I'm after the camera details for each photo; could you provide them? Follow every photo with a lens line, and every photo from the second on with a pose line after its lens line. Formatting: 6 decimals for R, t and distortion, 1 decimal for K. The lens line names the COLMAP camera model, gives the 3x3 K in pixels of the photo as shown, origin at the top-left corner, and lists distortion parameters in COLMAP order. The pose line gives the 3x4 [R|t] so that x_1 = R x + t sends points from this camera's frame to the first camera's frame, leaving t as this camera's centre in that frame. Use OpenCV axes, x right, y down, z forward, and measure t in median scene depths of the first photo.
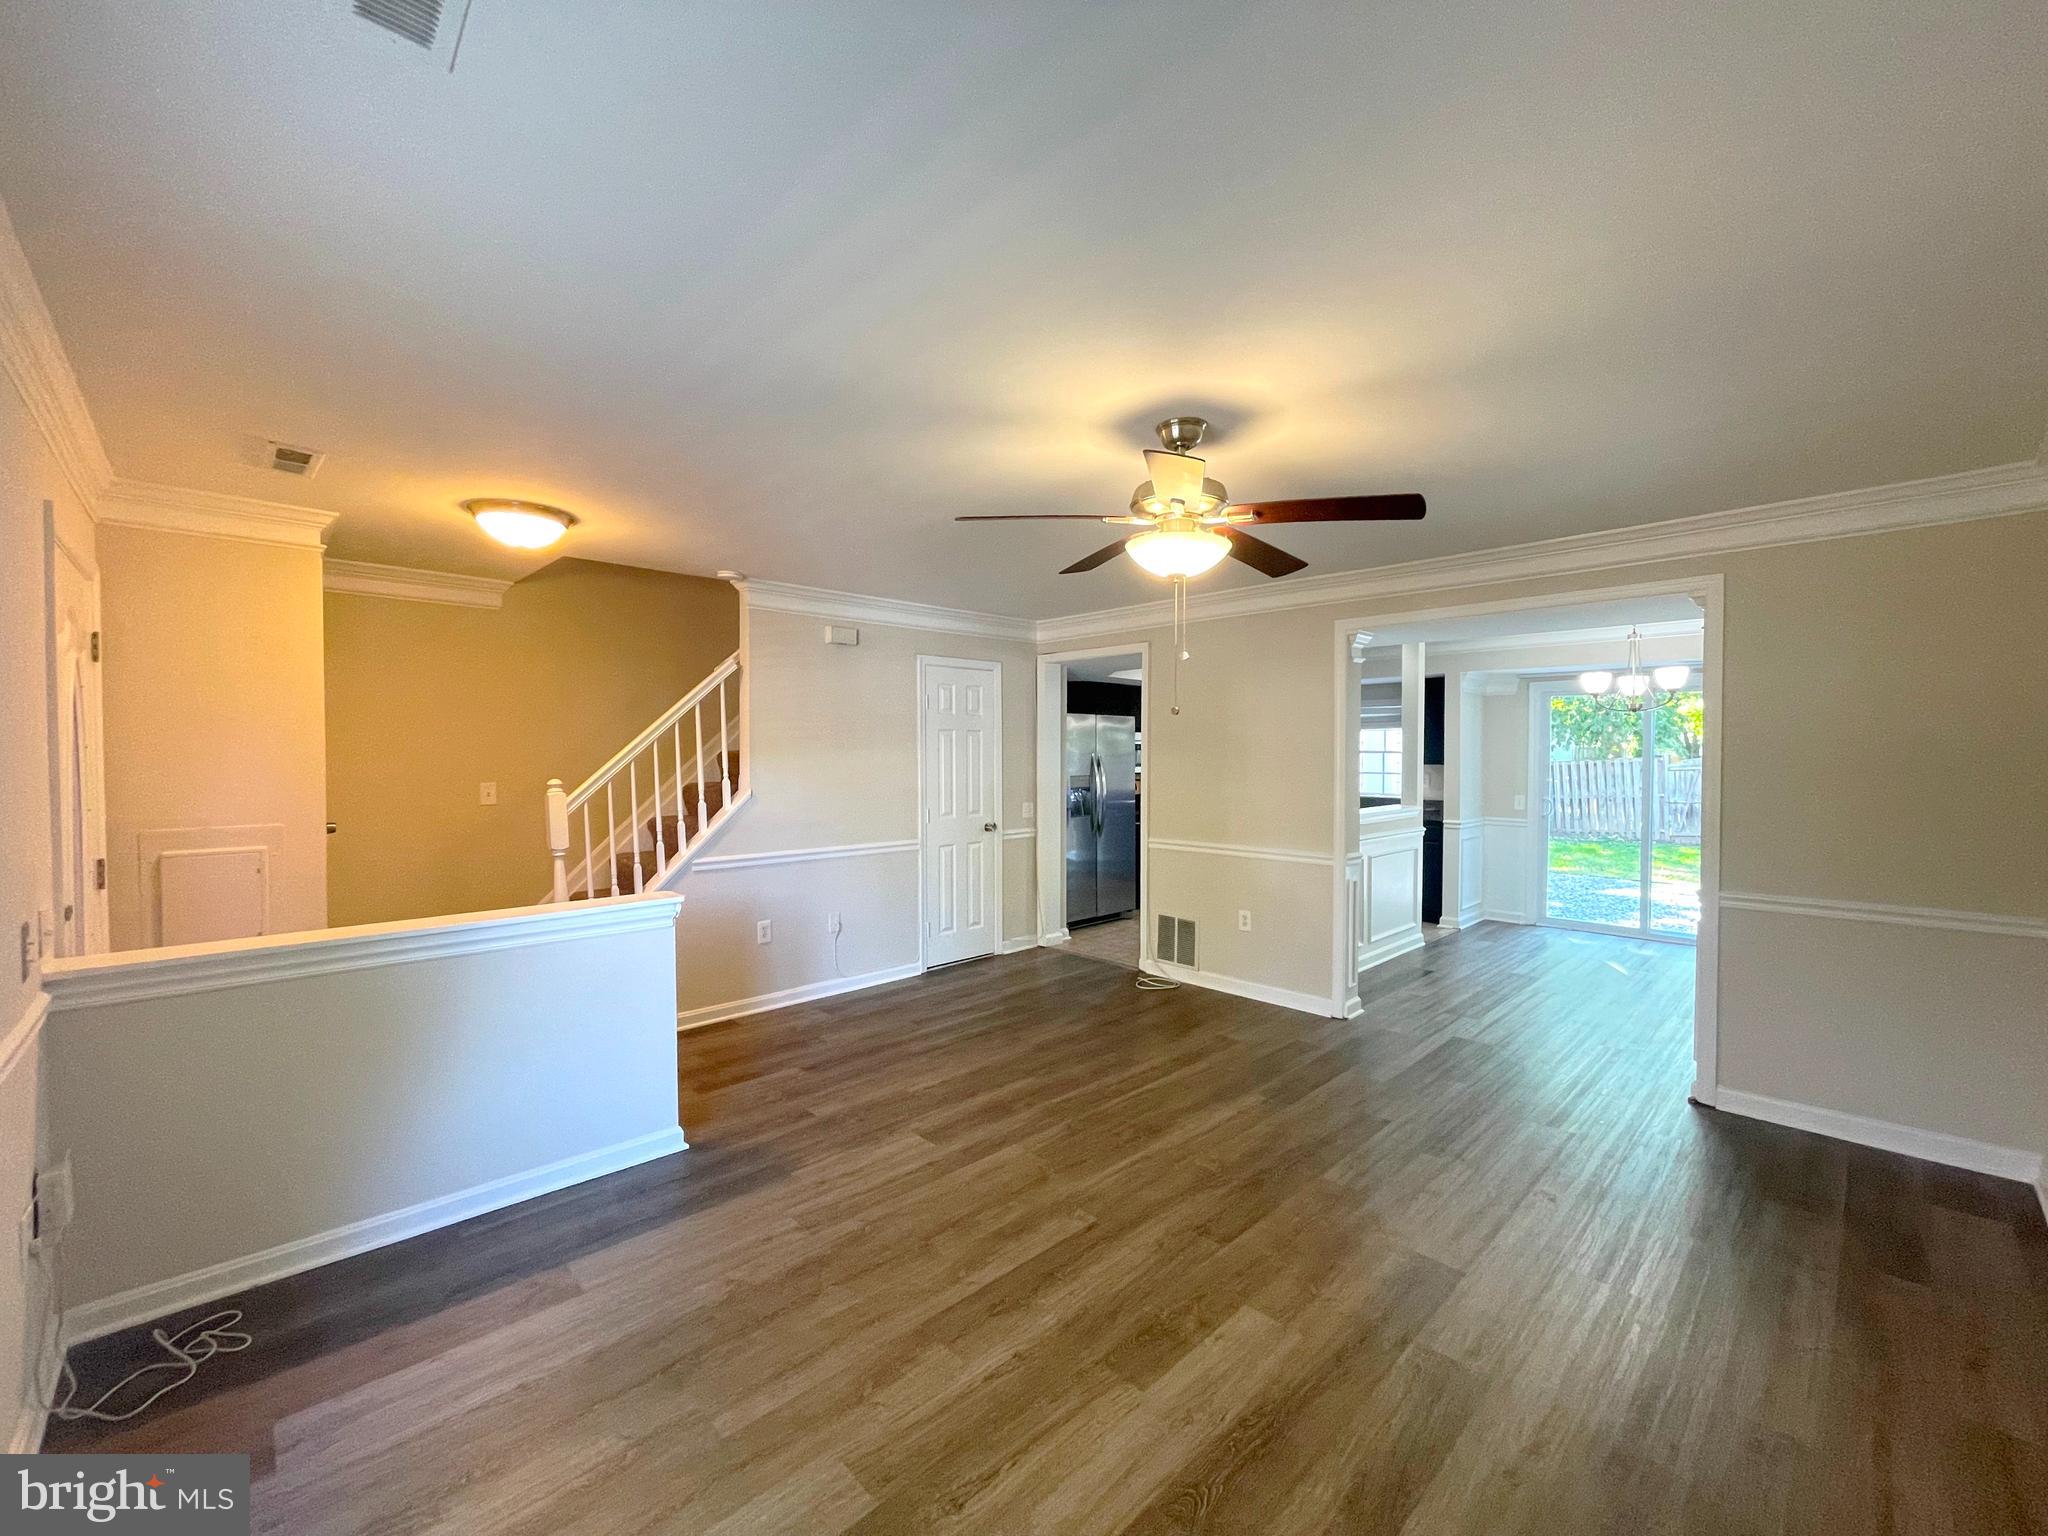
lens RADIAL K [[832.7, 0, 1030.5], [0, 832.7, 769.6], [0, 0, 1]] dist [0.003887, 0.000208]
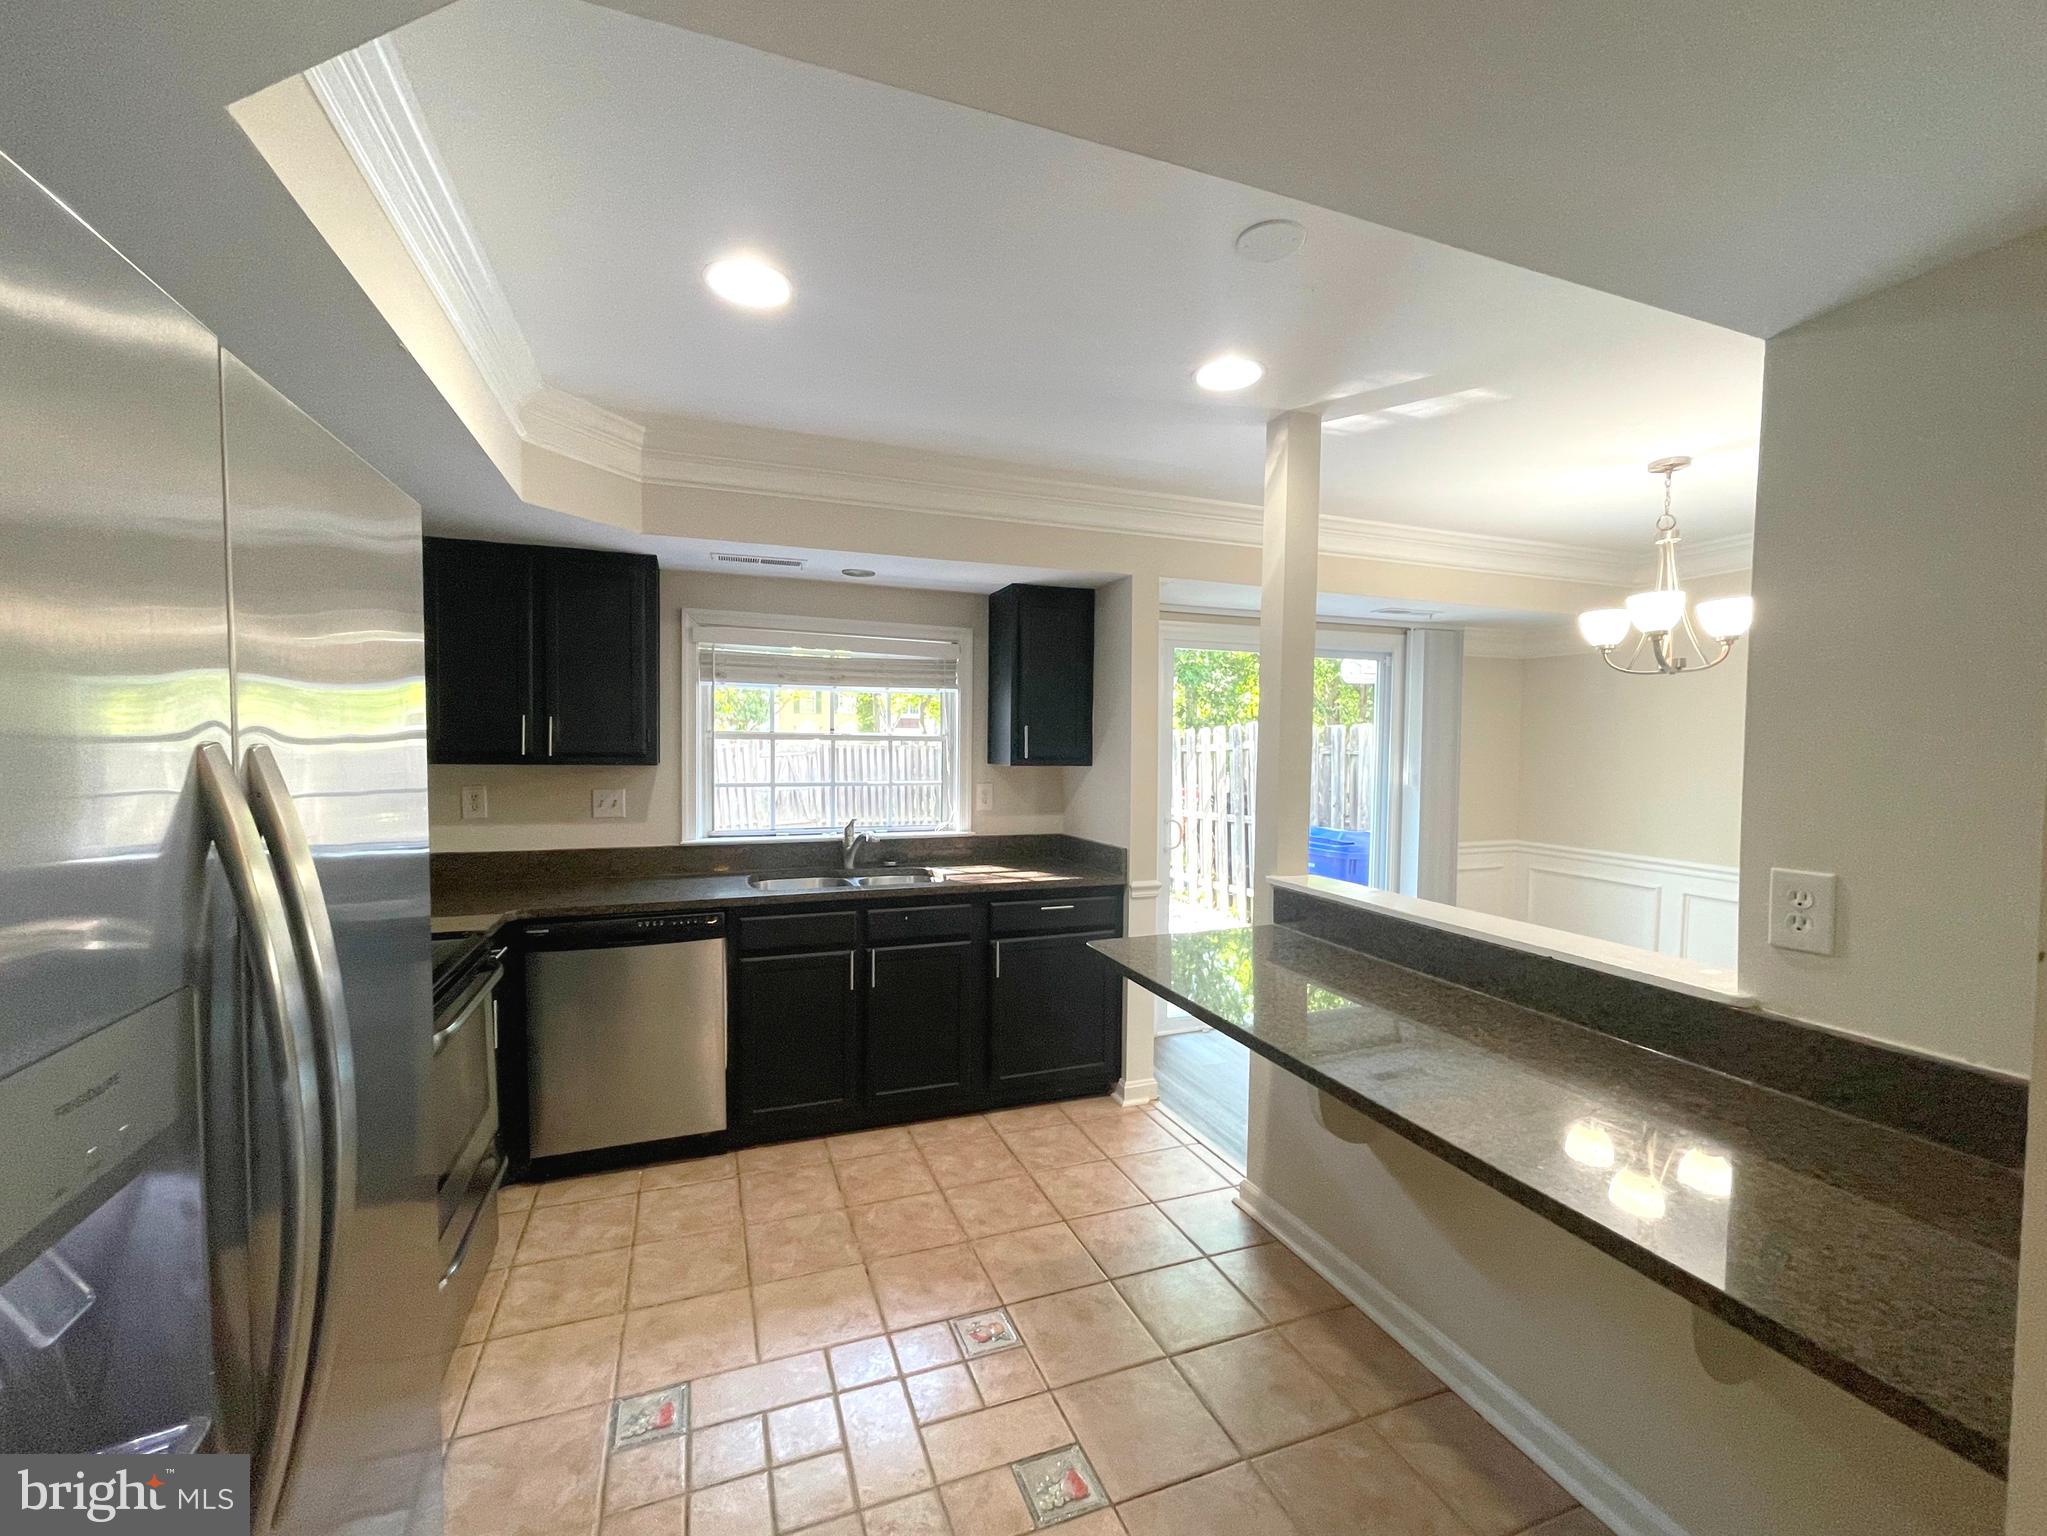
lens RADIAL K [[847.1, 0, 1022.2], [0, 847.1, 771.8], [0, 0, 1]] dist [-0.001809, -0.000054]
pose [[0.405683, -0.031251, 0.913479, 0.051825], [0.008916, 0.999503, 0.030234, -0.028621], [-0.913970, -0.004121, 0.405760, 1.354219]]
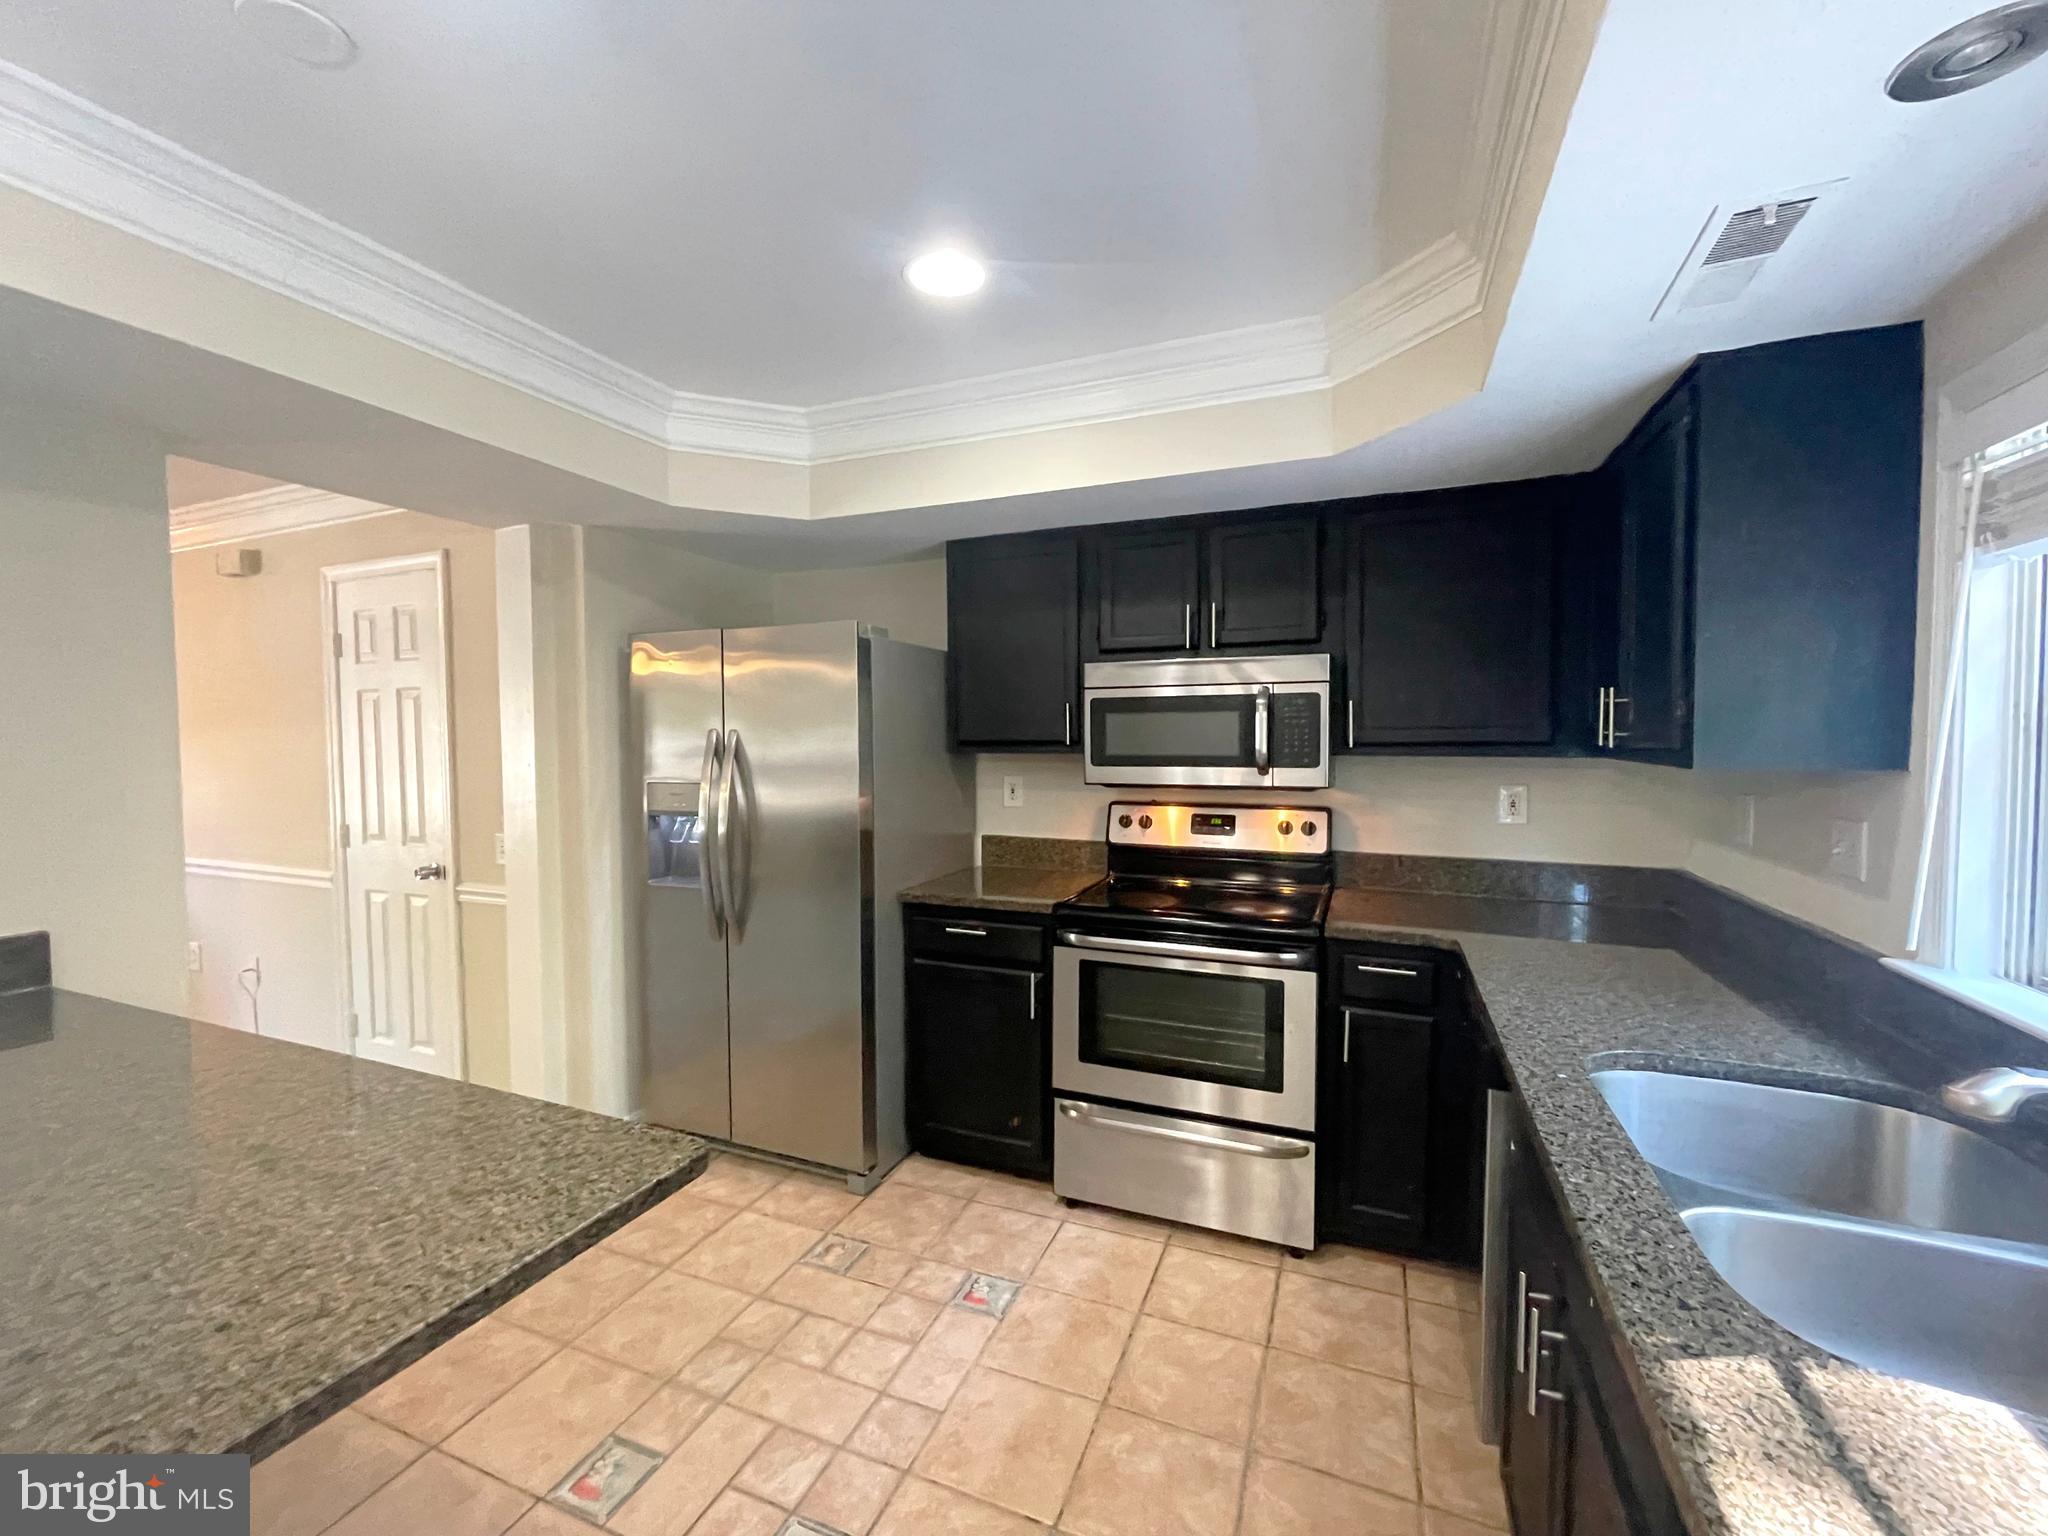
lens RADIAL K [[837.1, 0, 1024.0], [0, 837.1, 768.0], [0, 0, 1]] dist [-0.000044, 0.000114]
pose [[0.384134, 0.033704, -0.922662, 0.776433], [-0.012380, 0.999432, 0.031354, -0.023999], [0.923194, -0.000621, 0.384333, 1.515969]]
